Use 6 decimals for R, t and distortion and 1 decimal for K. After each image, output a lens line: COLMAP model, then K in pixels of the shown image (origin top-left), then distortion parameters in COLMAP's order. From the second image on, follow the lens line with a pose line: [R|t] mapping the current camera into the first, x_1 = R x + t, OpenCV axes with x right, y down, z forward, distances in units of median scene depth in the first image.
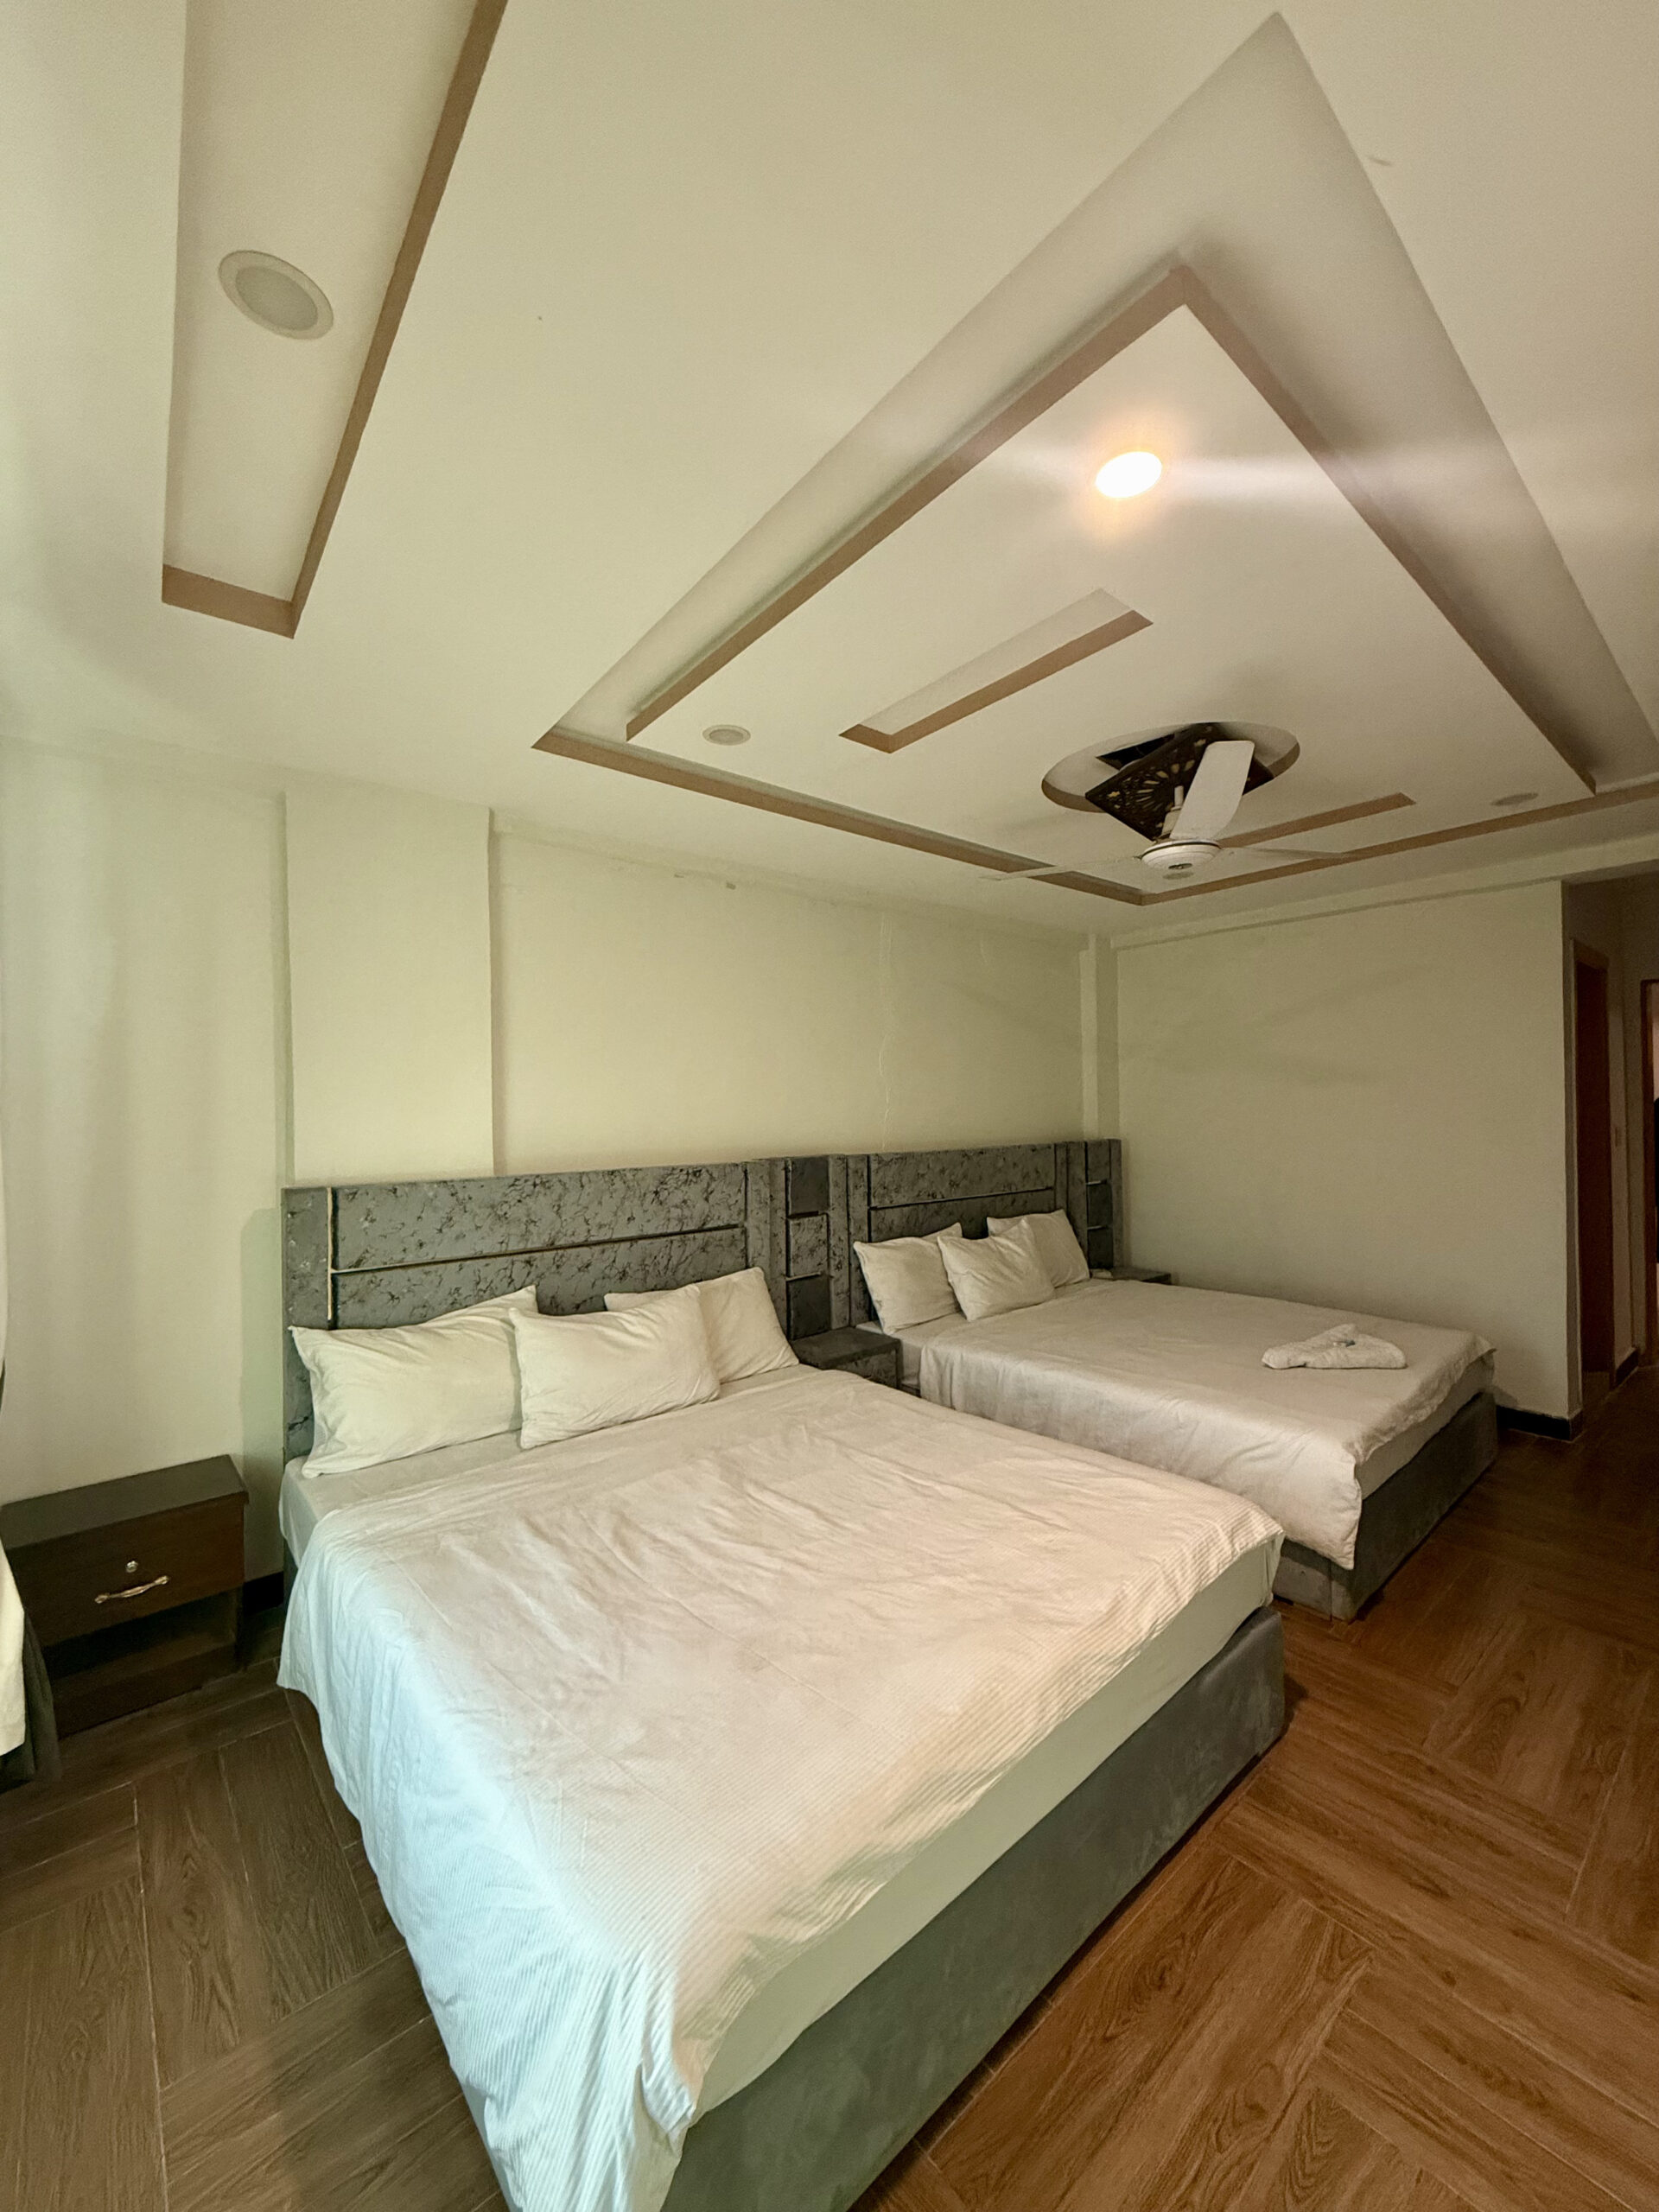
lens RADIAL K [[887.1, 0, 829.5], [0, 887.1, 1106.0], [0, 0, 1]] dist [-0.000058, -0.000003]
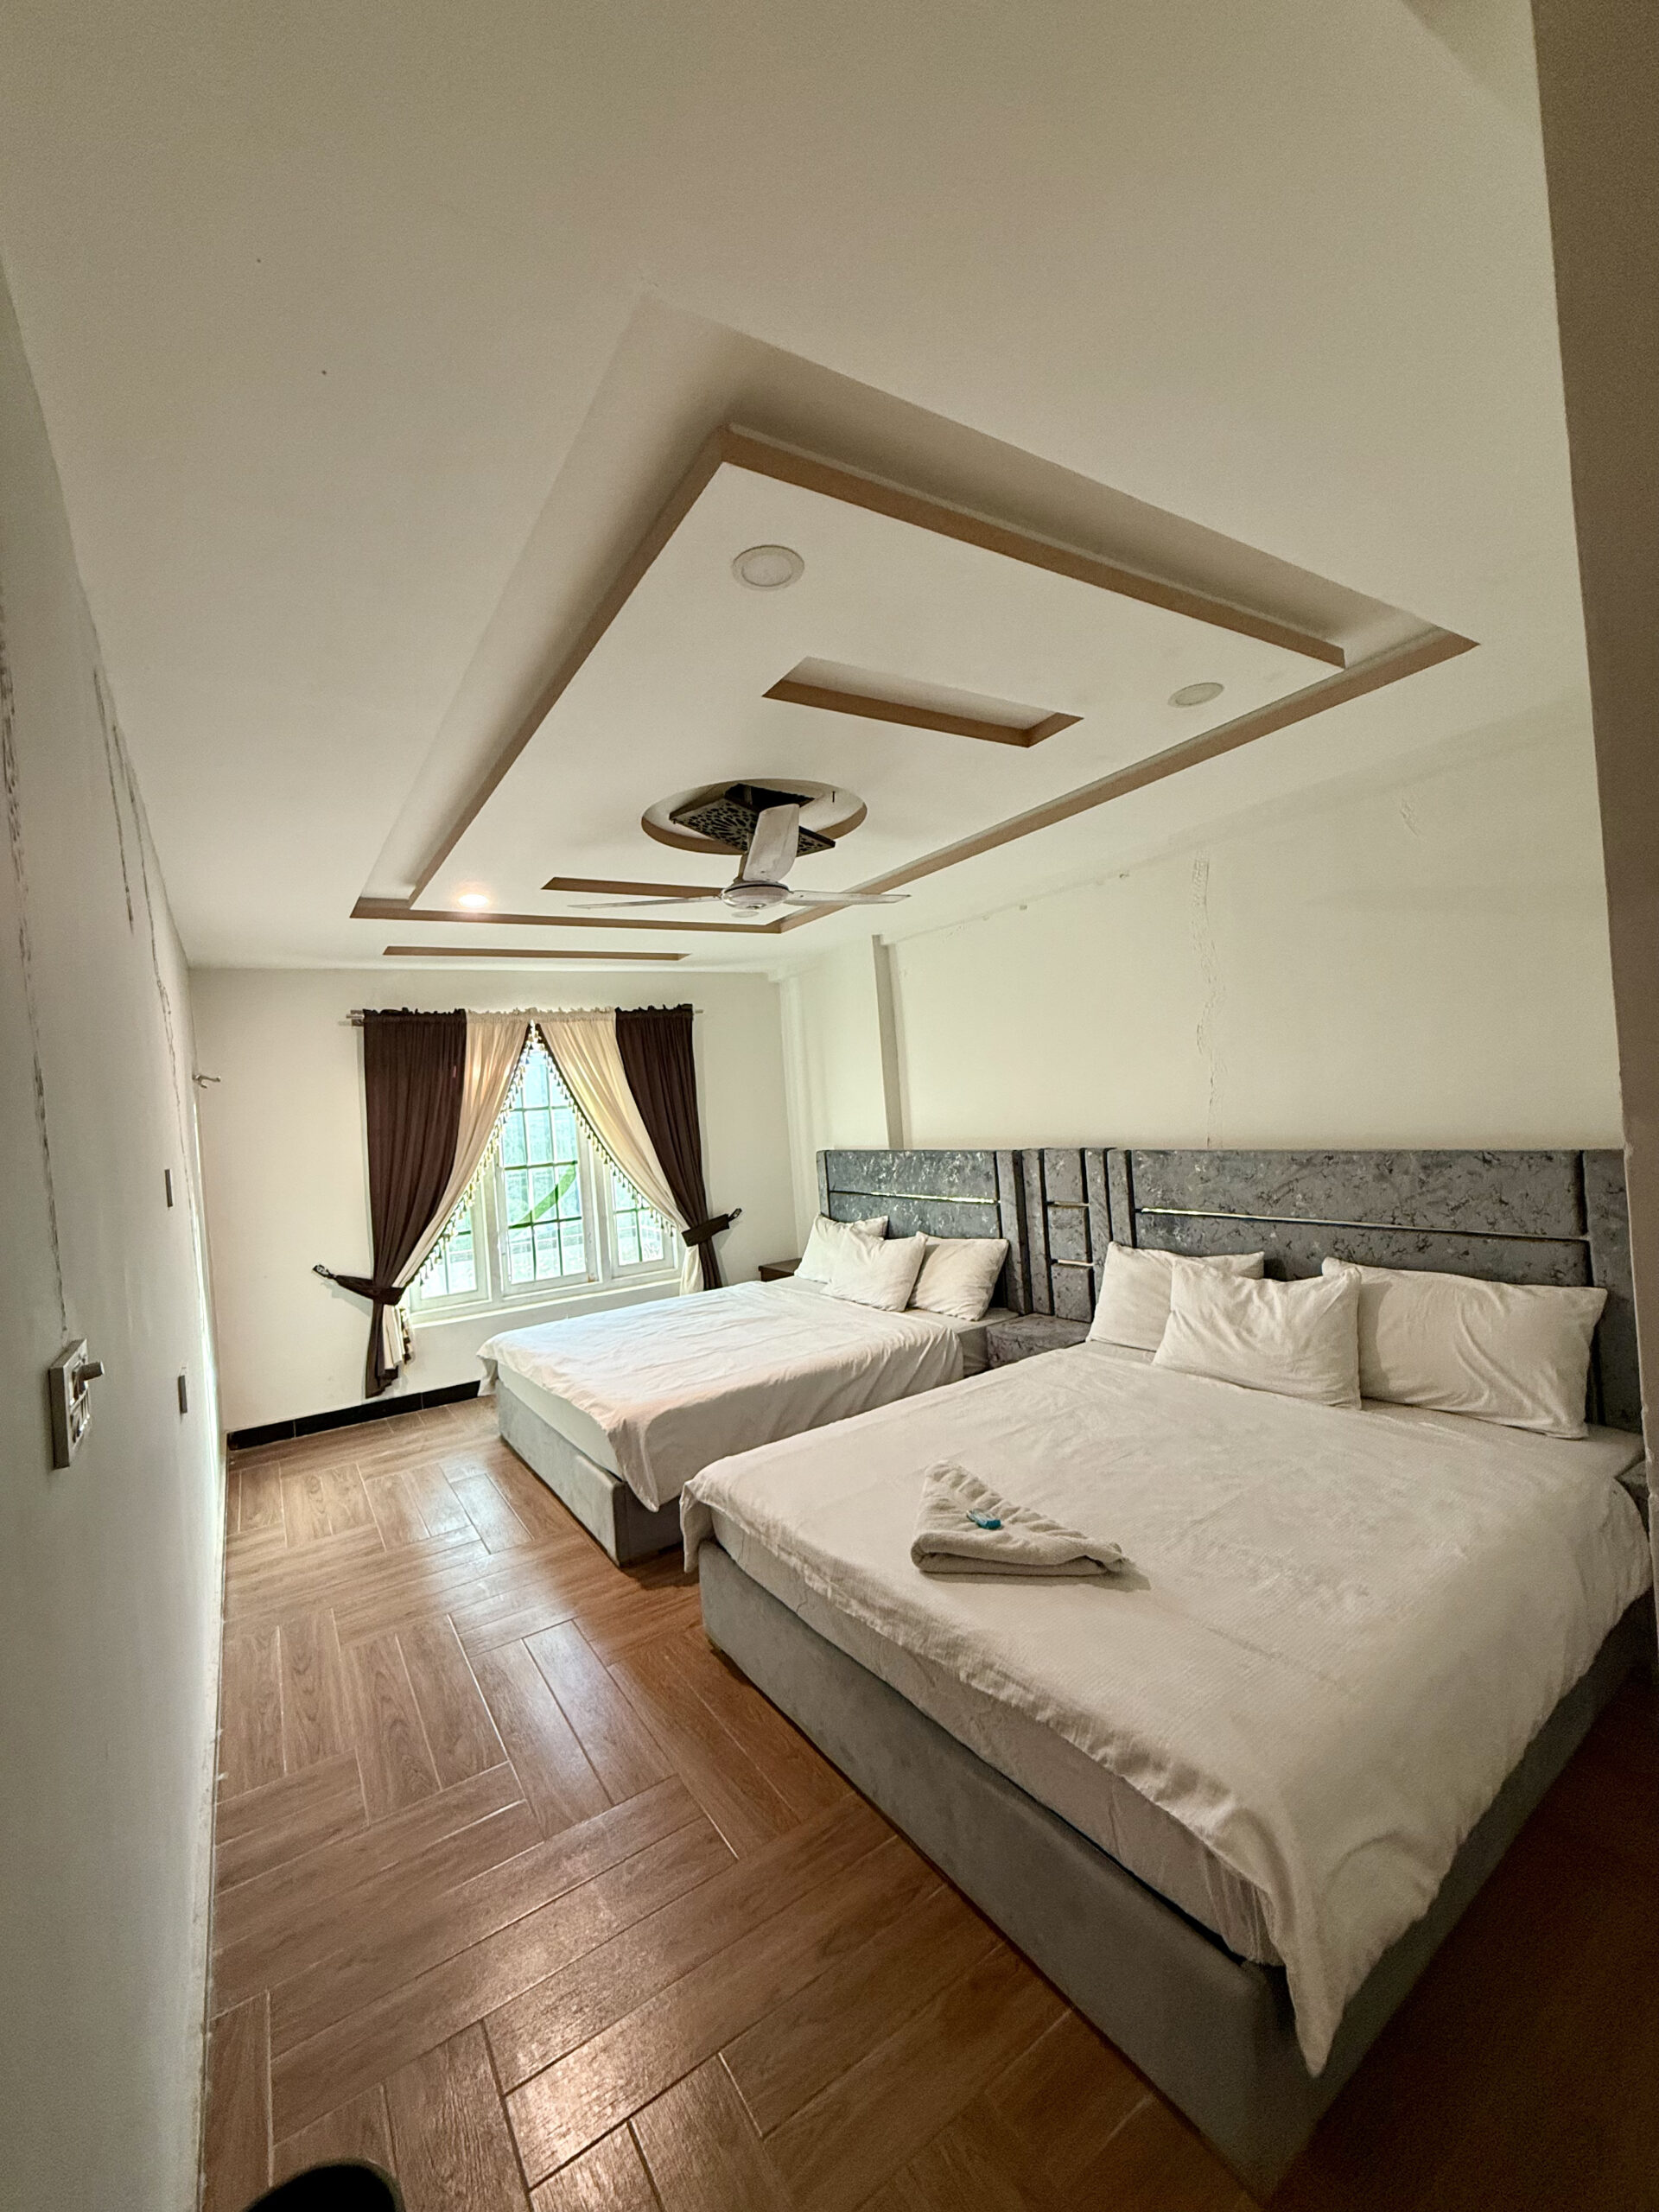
lens RADIAL K [[865.2, 0, 829.5], [0, 865.2, 1106.0], [0, 0, 1]] dist [-0.002627, -0.000192]
pose [[-0.120439, 0.022599, -0.992463, 1.224619], [0.083022, 0.996468, 0.012615, -0.034222], [0.989243, -0.080877, -0.121890, 1.029756]]
